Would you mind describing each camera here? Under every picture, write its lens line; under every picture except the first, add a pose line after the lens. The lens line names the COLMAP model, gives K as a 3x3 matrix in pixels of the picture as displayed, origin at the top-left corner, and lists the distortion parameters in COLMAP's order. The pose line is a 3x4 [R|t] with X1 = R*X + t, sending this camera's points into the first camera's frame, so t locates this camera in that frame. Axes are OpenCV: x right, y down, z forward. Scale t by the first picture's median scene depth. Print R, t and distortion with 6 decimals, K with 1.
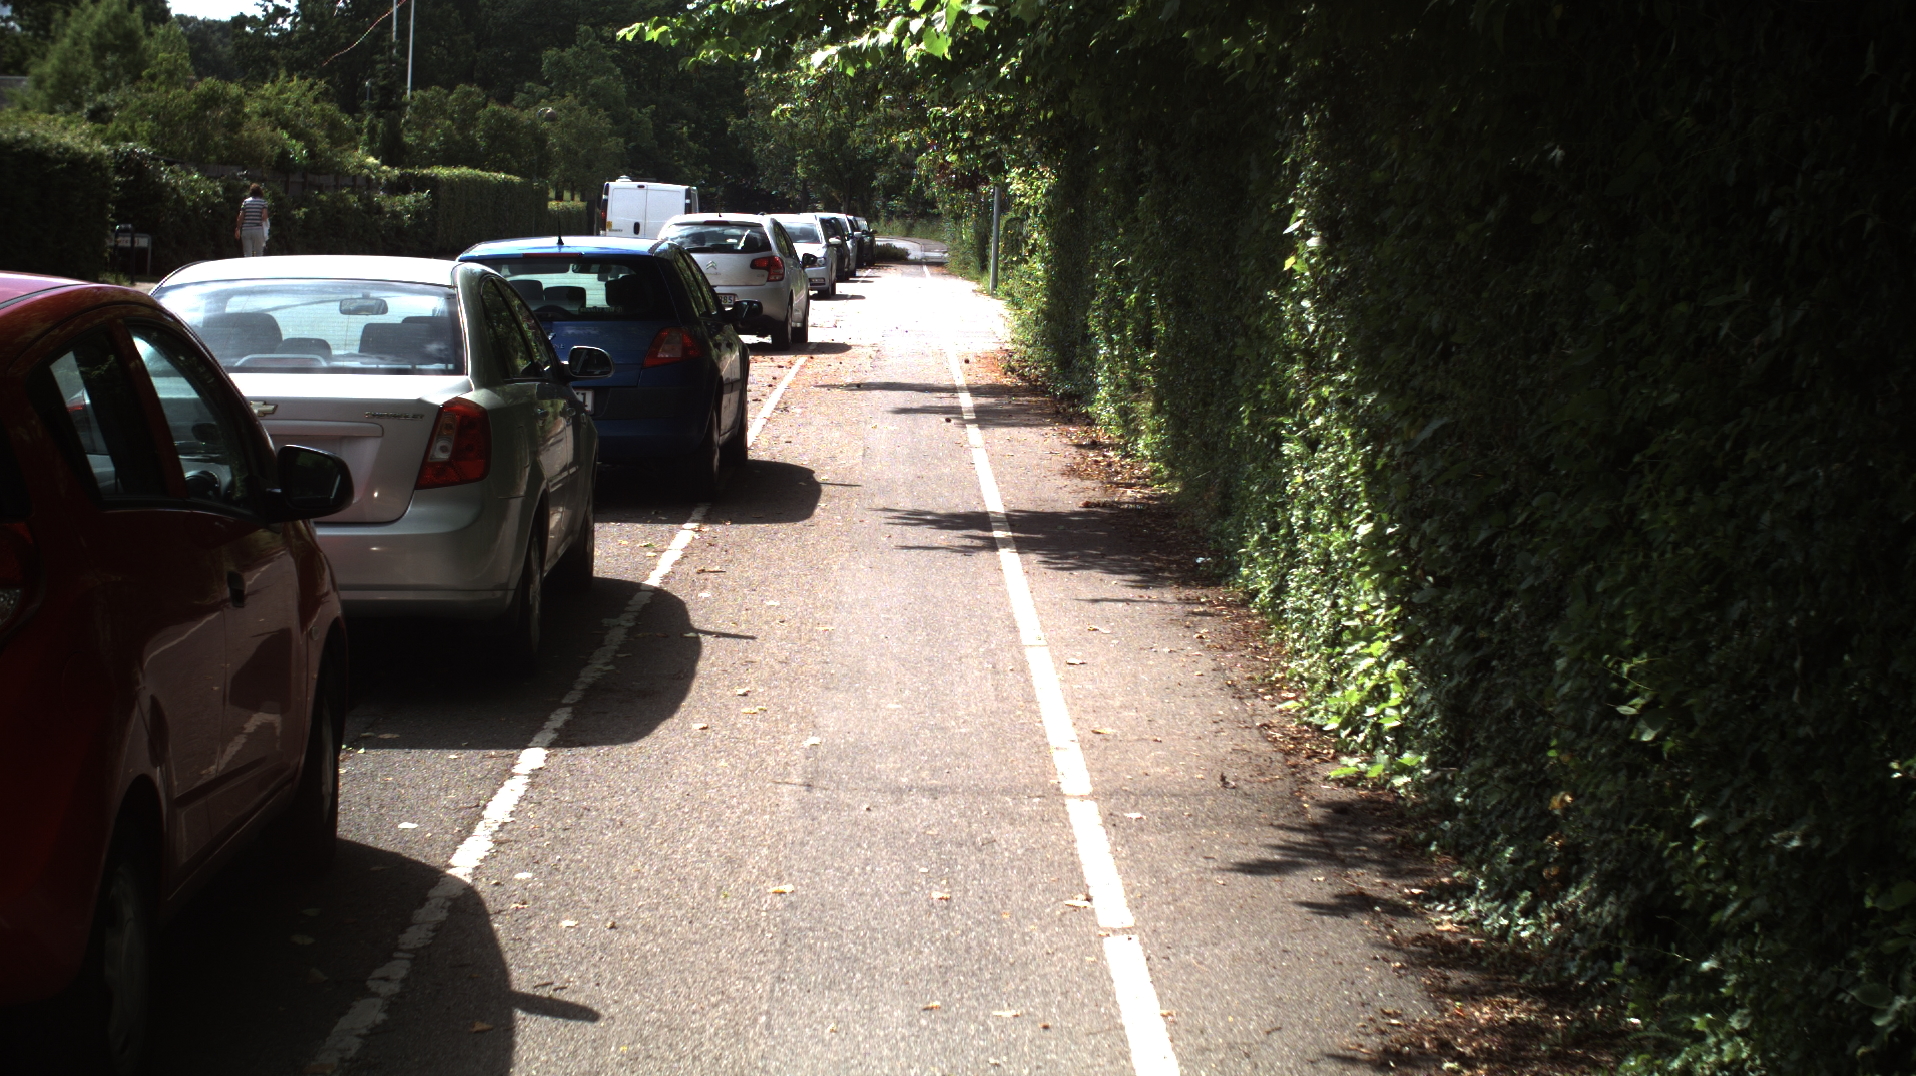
lens RADIAL K [[11286.1, 0, 988.3], [0, 11286.1, 544.8], [0, 0, 1]] dist [-2.758607, 0.000000]
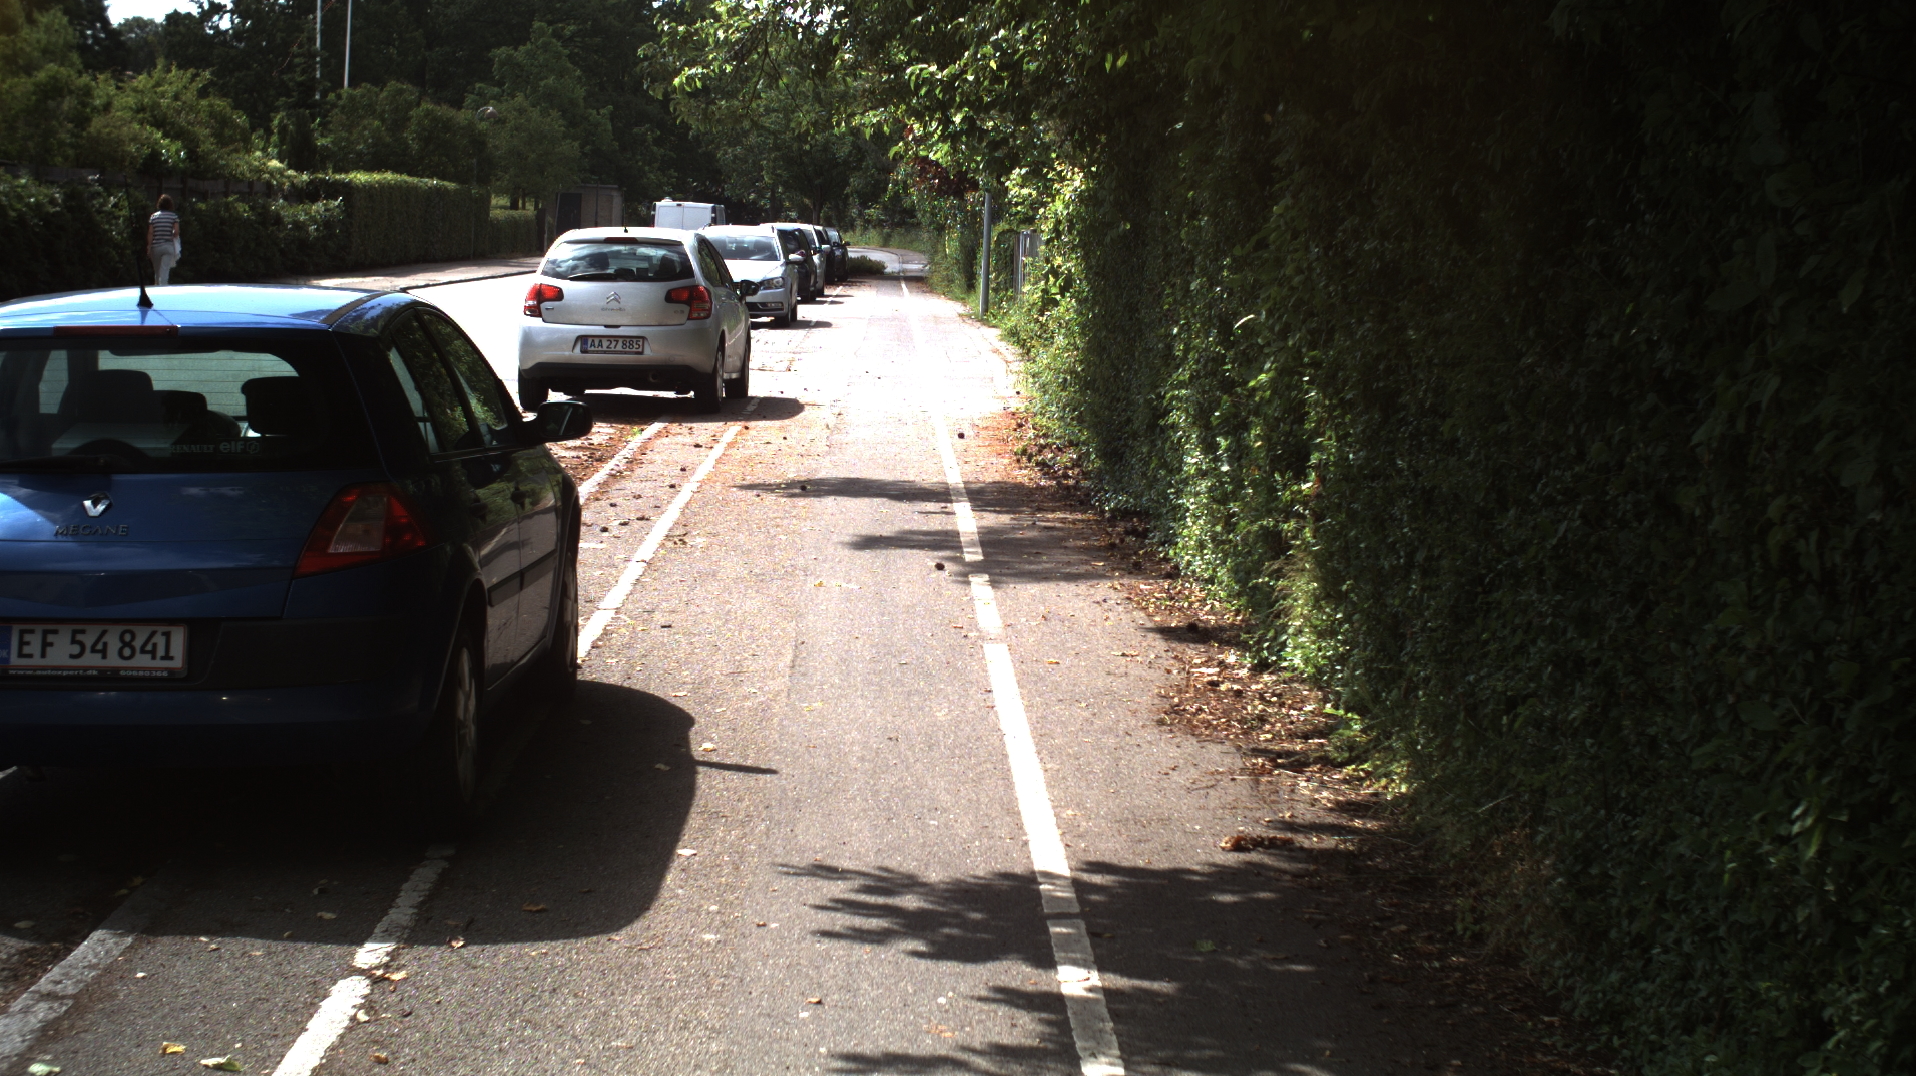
lens RADIAL K [[11286.1, 0, 950.3], [0, 11286.1, 539.8], [0, 0, 1]] dist [-2.758607, 0.000000]
pose [[0.999999, -0.000386, -0.001441, -0.001717], [0.000385, 0.999999, -0.001152, -0.009712], [0.001442, 0.001152, 0.999998, 0.313595]]
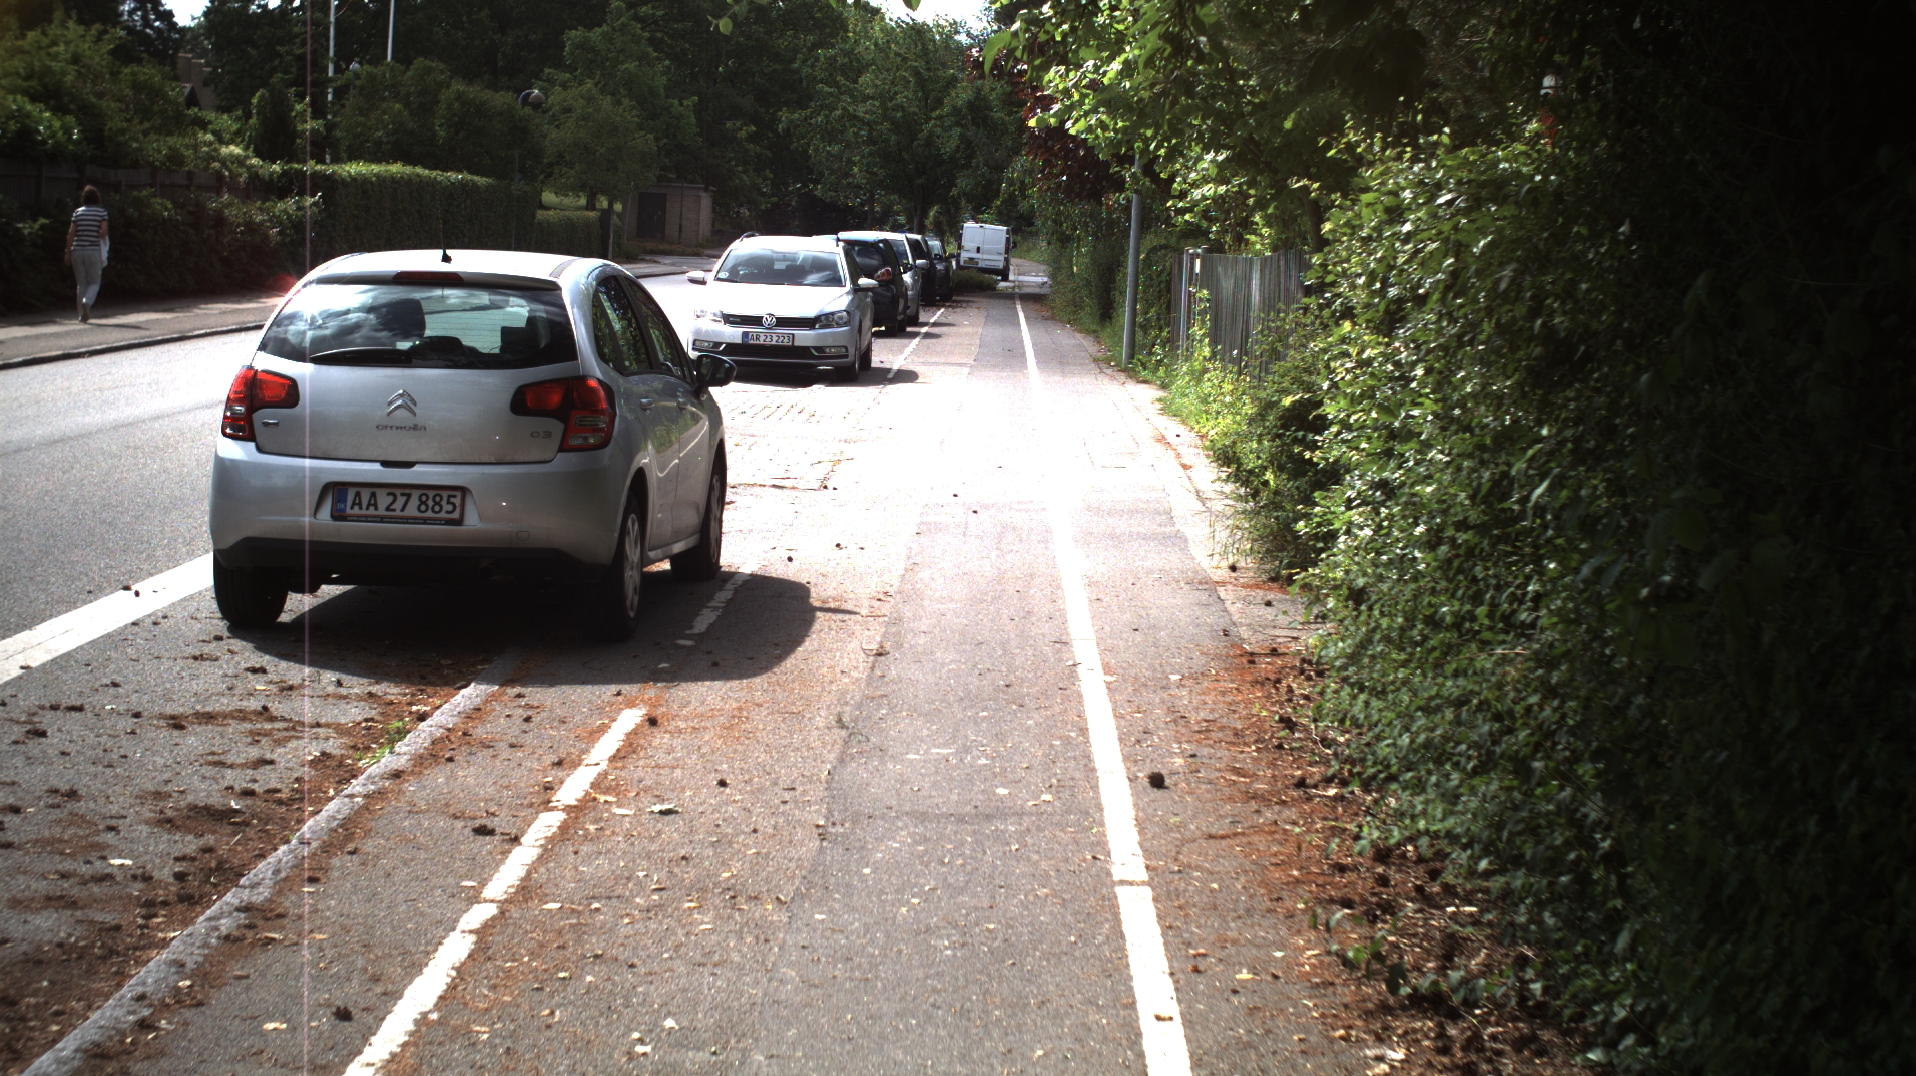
lens RADIAL K [[11252.6, 0, 986.4], [0, 11252.6, 515.8], [0, 0, 1]] dist [-3.004643, 0.000000]
pose [[0.999908, 0.010746, -0.008255, -0.004404], [-0.010776, 0.999935, -0.003639, -0.024254], [0.008215, 0.003728, 0.999959, 0.783667]]
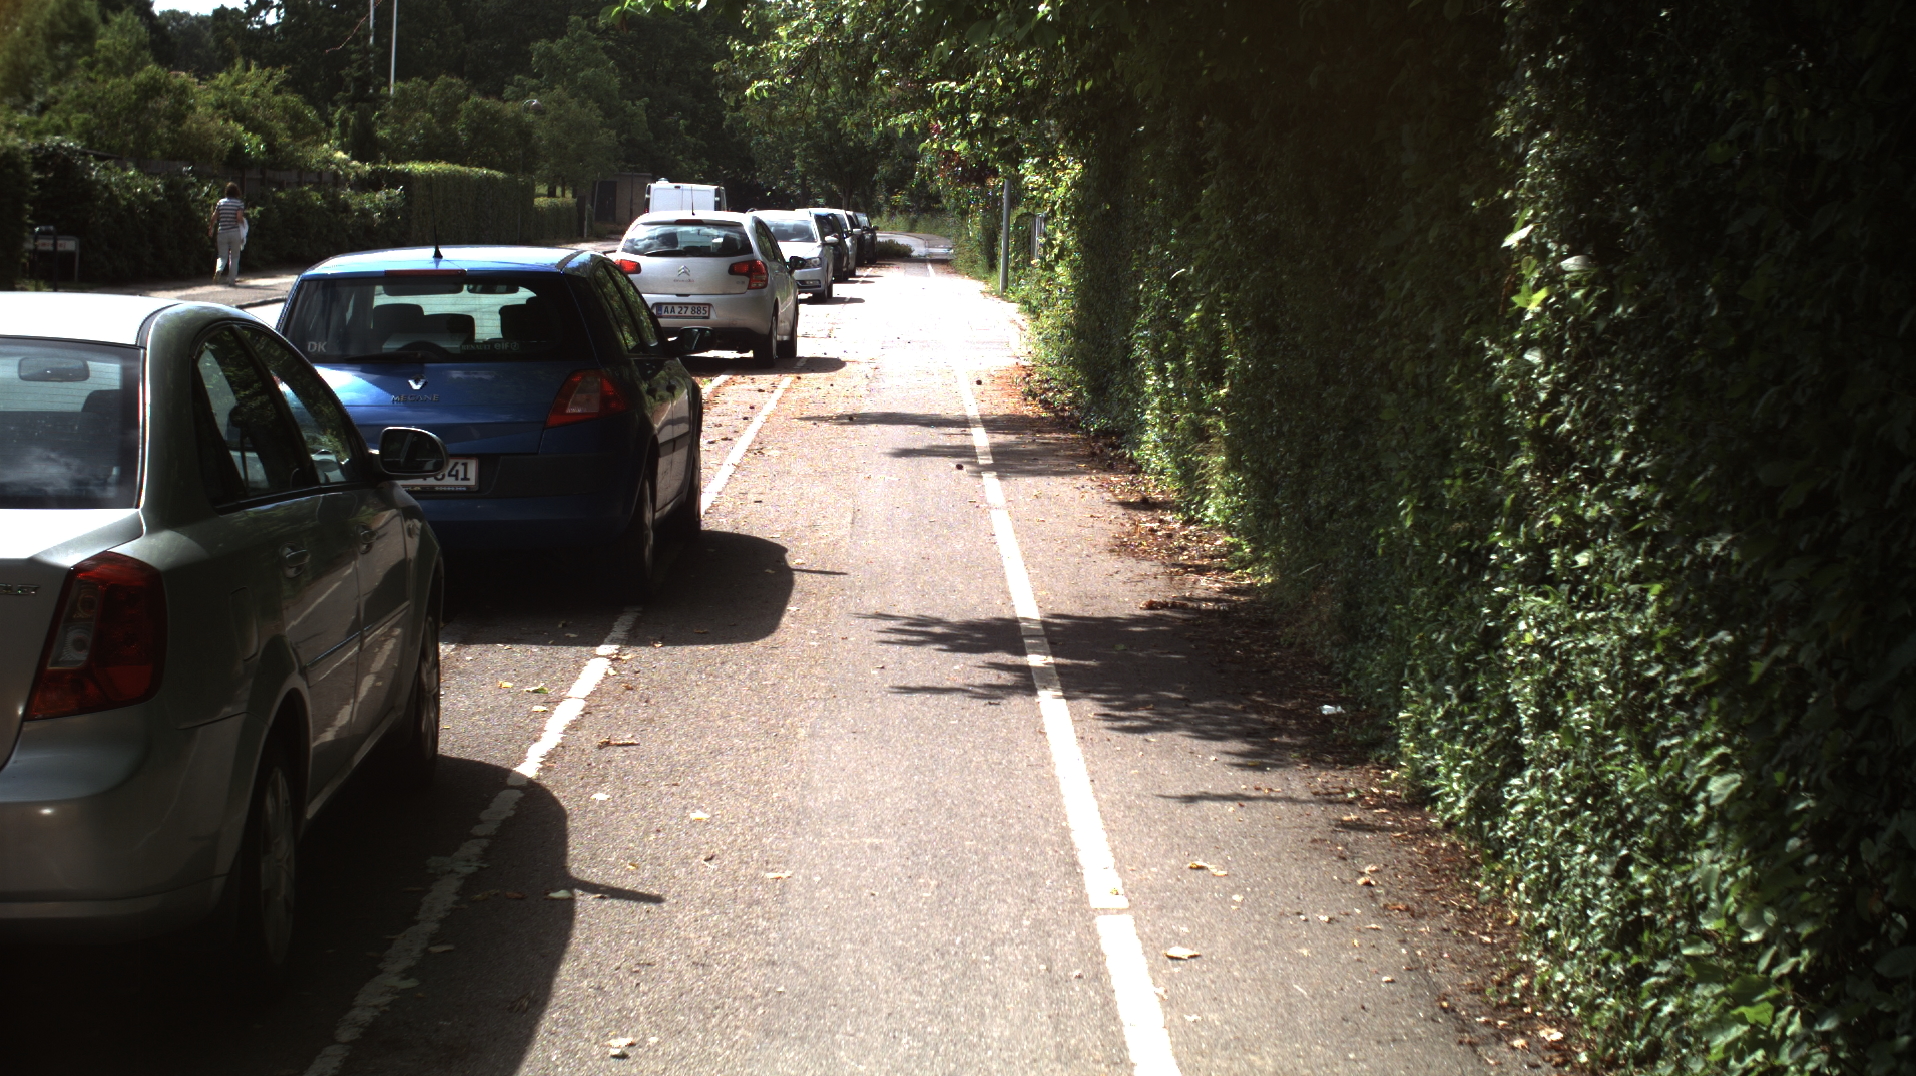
lens RADIAL K [[11286.1, 0, 987.2], [0, 11286.1, 529.2], [0, 0, 1]] dist [-2.758607, 0.000000]
pose [[0.999987, -0.005104, -0.000568, -0.000932], [0.005103, 0.999987, -0.000842, -0.004844], [0.000573, 0.000839, 0.999999, 0.156893]]
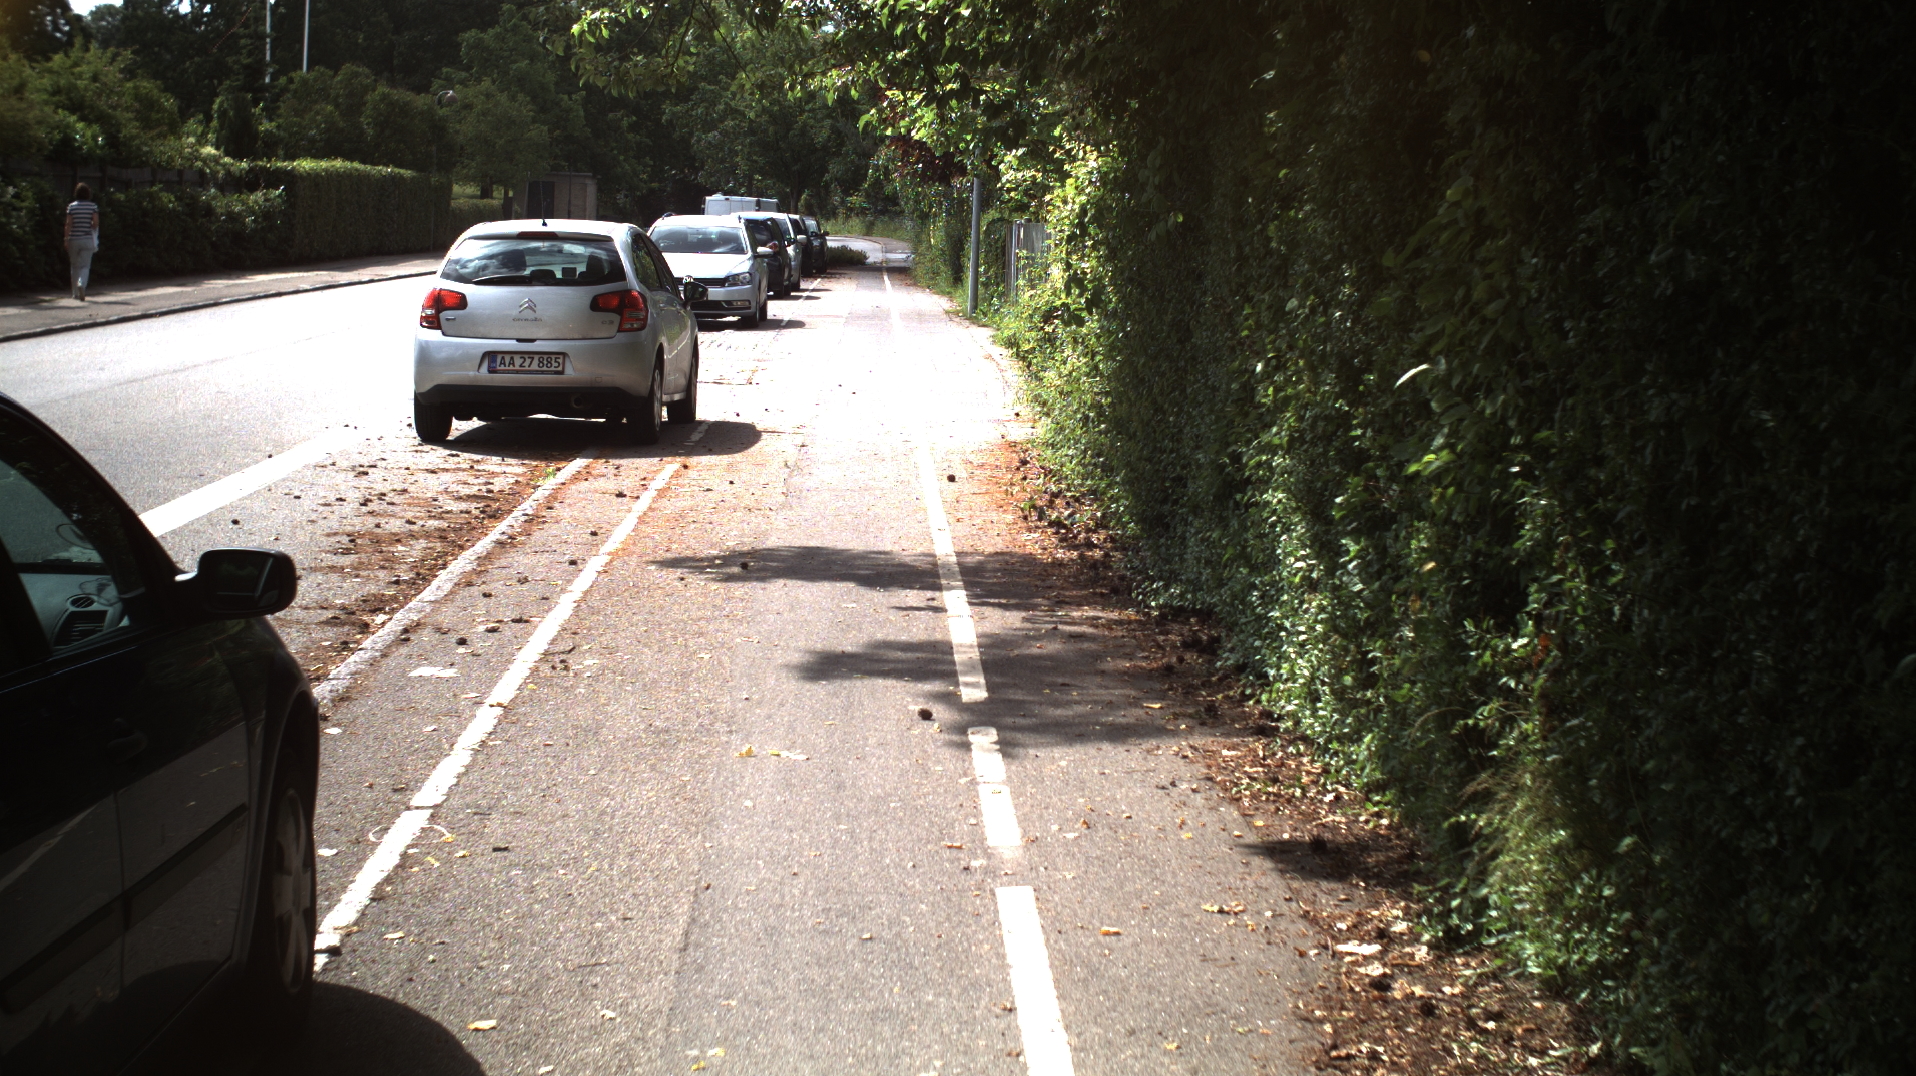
lens RADIAL K [[11286.1, 0, 912.9], [0, 11286.1, 525.7], [0, 0, 1]] dist [-2.758607, 0.000000]
pose [[0.999984, -0.004499, -0.003489, -0.002064], [0.004495, 0.999989, -0.001279, -0.014473], [0.003494, 0.001264, 0.999993, 0.470206]]
